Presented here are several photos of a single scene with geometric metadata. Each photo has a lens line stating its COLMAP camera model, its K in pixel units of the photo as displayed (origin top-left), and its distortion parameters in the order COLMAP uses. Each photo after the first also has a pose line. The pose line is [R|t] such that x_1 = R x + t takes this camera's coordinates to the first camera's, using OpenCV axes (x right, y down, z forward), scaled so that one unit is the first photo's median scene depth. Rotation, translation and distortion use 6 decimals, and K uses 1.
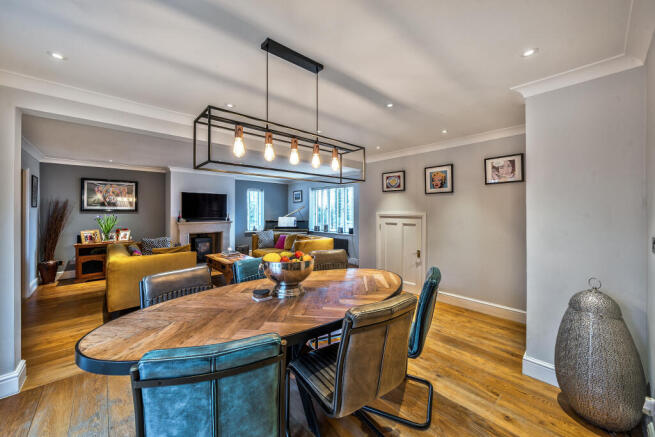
lens RADIAL K [[246.2, 0, 314.3], [0, 246.2, 214.9], [0, 0, 1]] dist [-0.003171, -0.000275]
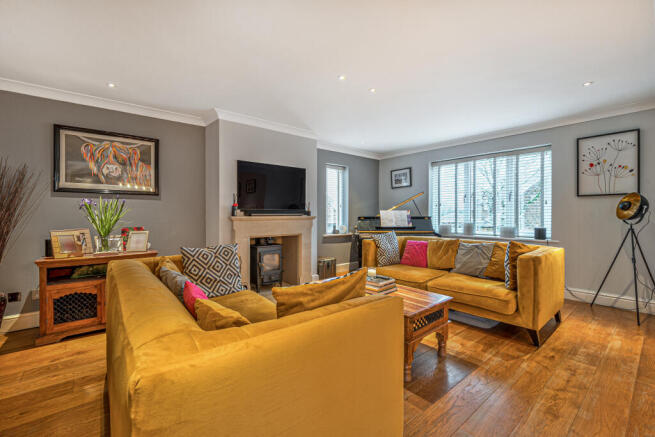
lens RADIAL K [[278.9, 0, 317.9], [0, 278.9, 219.1], [0, 0, 1]] dist [-0.004639, -0.000057]
pose [[0.999385, 0.005158, -0.034692, -0.339163], [-0.004727, 0.999910, 0.012516, 0.027206], [0.034754, -0.012345, 0.999320, 0.390547]]
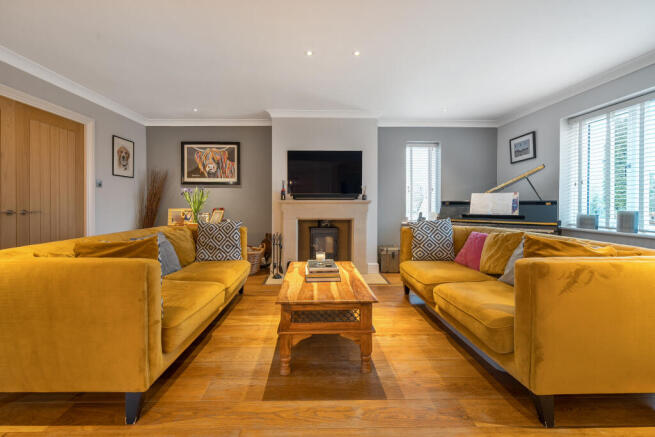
lens RADIAL K [[278.9, 0, 313.2], [0, 278.9, 205.2], [0, 0, 1]] dist [-0.004639, -0.000057]
pose [[0.766054, 0.006307, -0.642745, -0.045610], [-0.008178, 0.999967, 0.000065, 0.041496], [0.642724, 0.005207, 0.766080, 0.507955]]
